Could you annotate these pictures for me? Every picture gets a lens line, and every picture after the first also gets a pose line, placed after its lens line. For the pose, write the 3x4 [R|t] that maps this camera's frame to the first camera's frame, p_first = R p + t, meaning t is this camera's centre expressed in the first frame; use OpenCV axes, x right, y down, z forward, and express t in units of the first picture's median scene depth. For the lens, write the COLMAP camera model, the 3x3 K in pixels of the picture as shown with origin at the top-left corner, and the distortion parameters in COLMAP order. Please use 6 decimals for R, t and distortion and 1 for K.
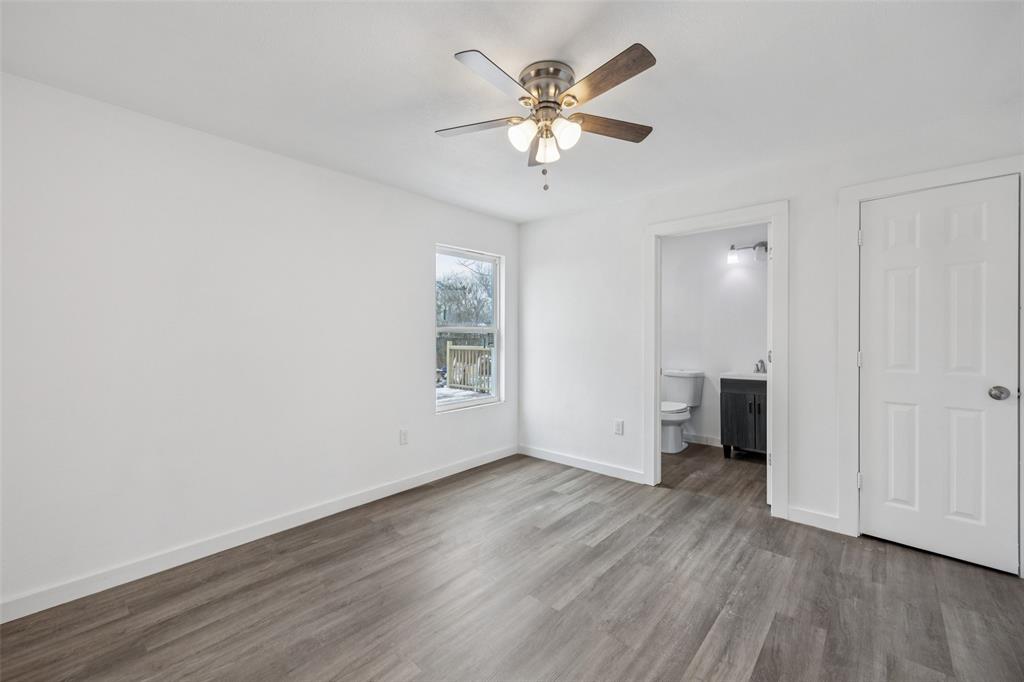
lens RADIAL K [[405.0, 0, 512.2], [0, 405.0, 332.2], [0, 0, 1]] dist [0.004778, -0.001447]
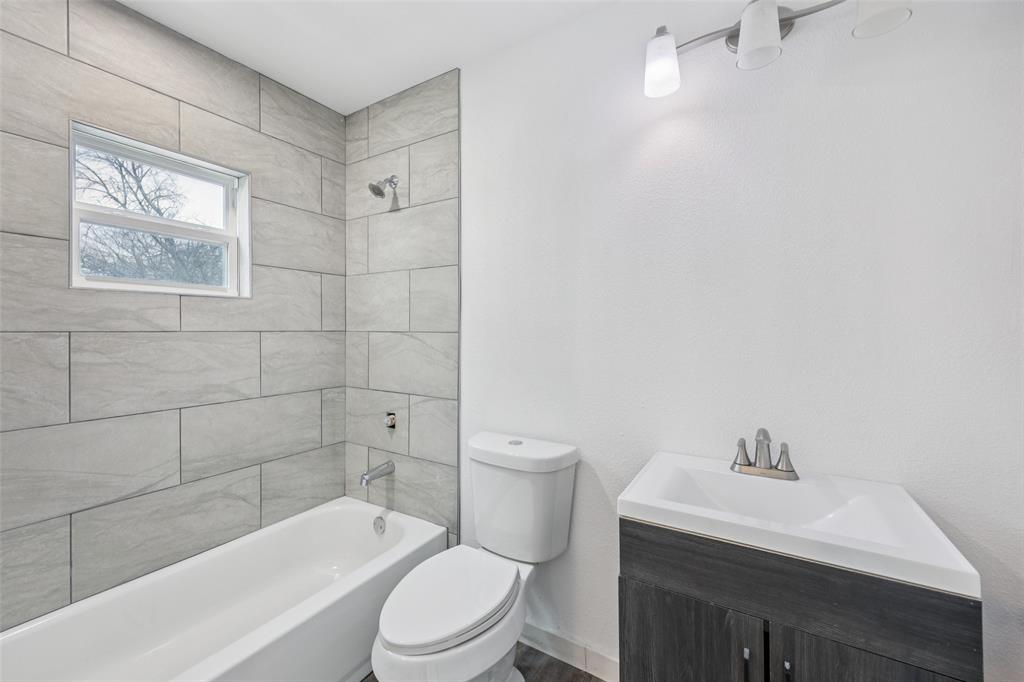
lens RADIAL K [[405.0, 0, 511.9], [0, 405.0, 342.7], [0, 0, 1]] dist [0.004778, -0.001447]
pose [[0.983313, -0.001450, 0.181914, 0.387758], [0.000251, 0.999978, 0.006614, 0.007372], [-0.181920, -0.006458, 0.983292, 0.737444]]
